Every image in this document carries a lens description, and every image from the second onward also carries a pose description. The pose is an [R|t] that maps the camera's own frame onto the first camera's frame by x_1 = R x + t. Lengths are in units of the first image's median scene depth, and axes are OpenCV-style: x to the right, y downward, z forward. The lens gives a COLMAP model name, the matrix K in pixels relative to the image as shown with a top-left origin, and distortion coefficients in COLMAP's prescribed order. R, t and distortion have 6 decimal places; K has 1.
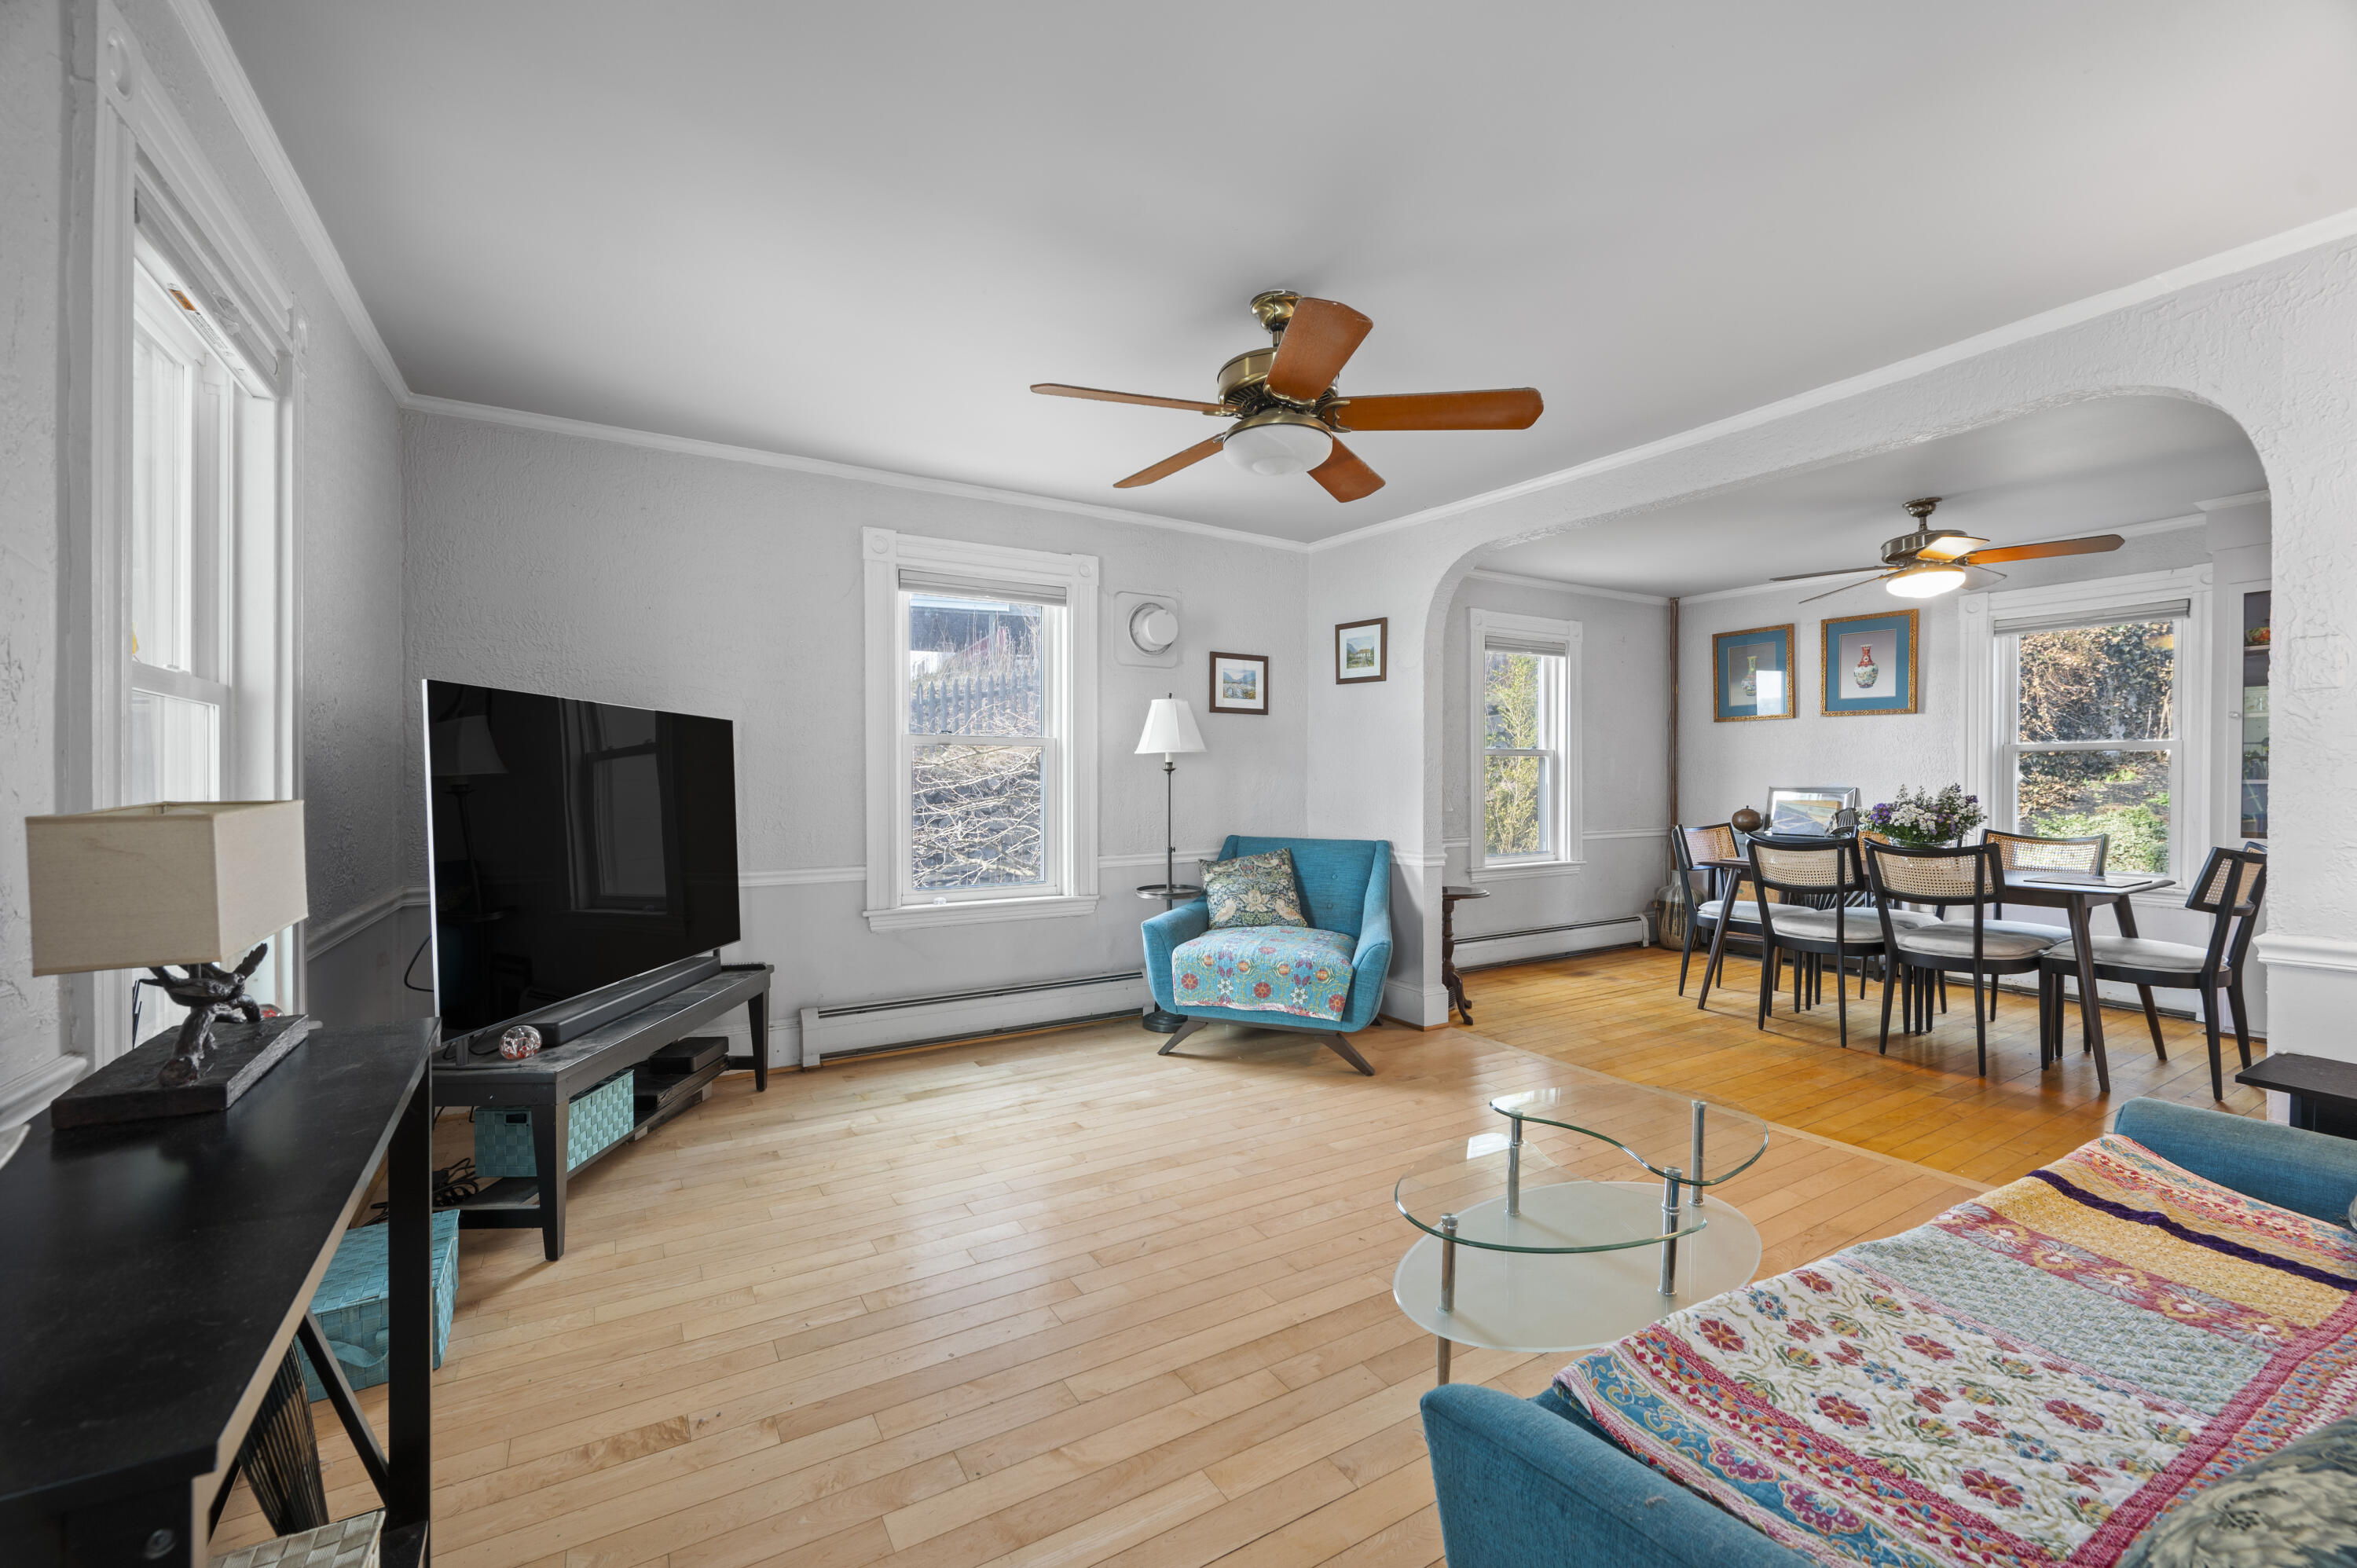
lens RADIAL K [[962.5, 0, 1181.1], [0, 962.5, 787.8], [0, 0, 1]] dist [-0.003990, -0.000378]
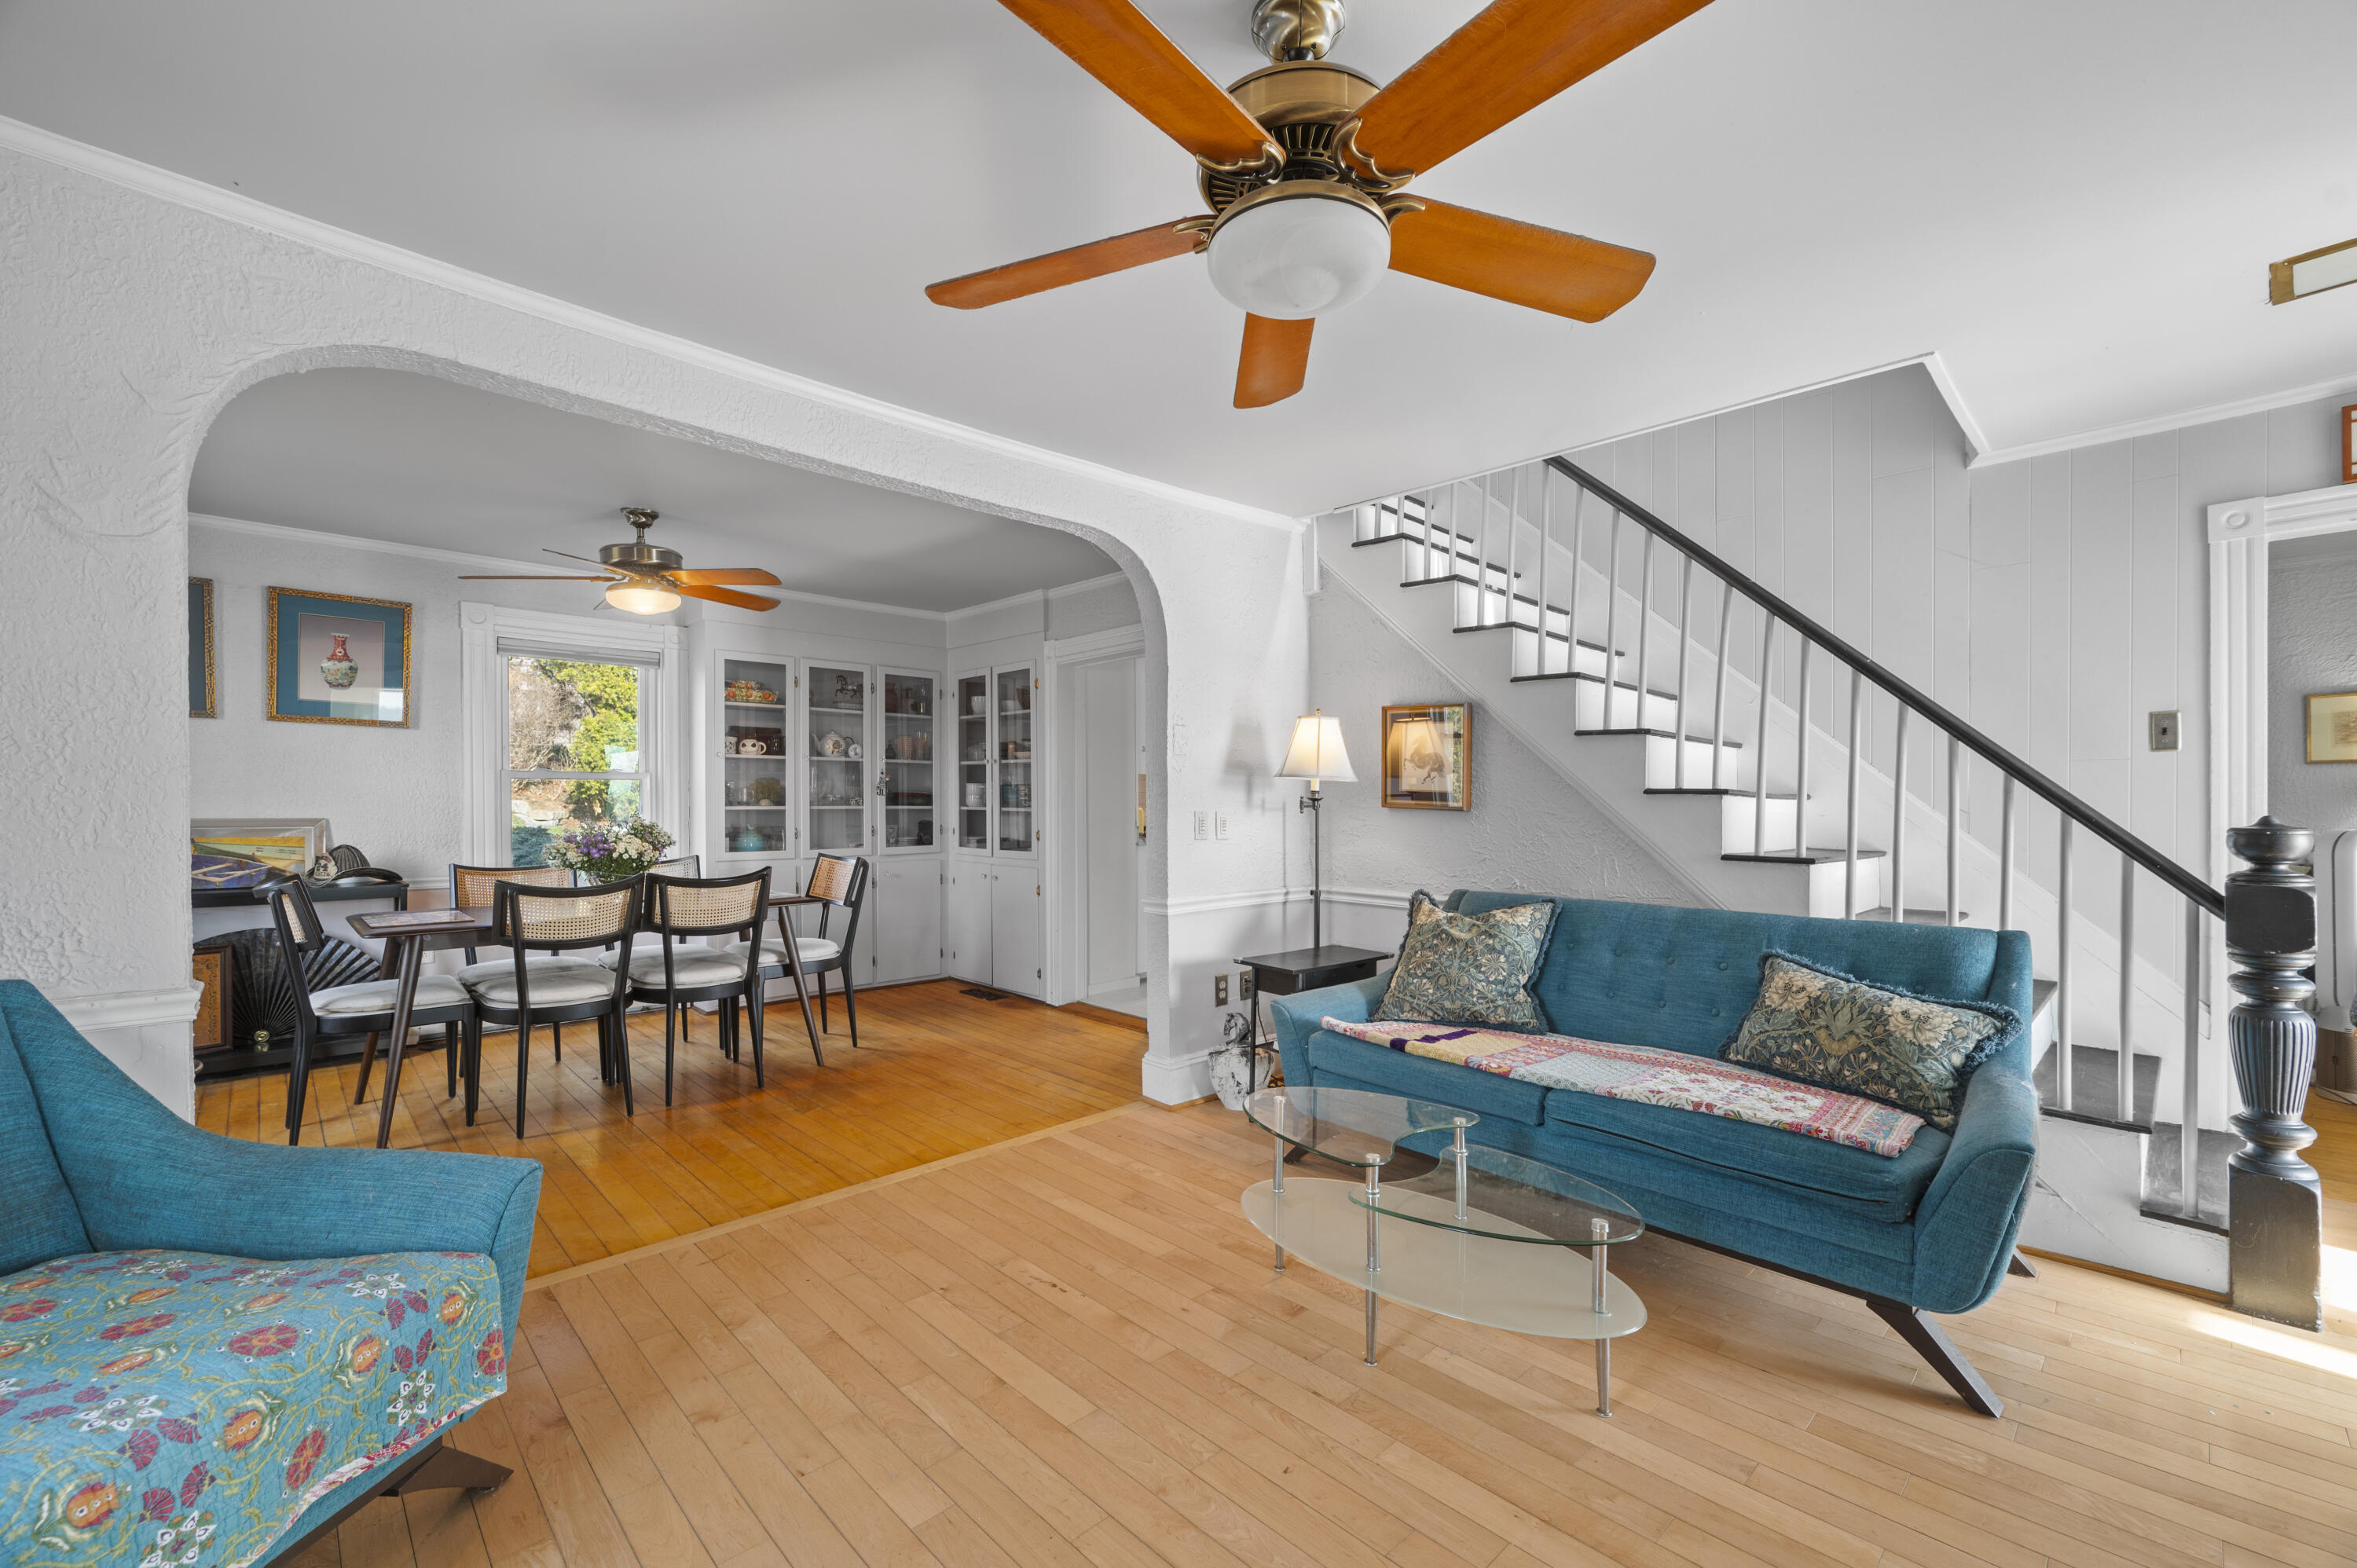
lens RADIAL K [[962.5, 0, 1192.3], [0, 962.5, 803.8], [0, 0, 1]] dist [-0.003990, -0.000378]
pose [[-0.227898, -0.000710, 0.973685, -0.240501], [0.009901, 0.999946, 0.003046, -0.008690], [-0.973635, 0.010335, -0.227878, 0.617755]]
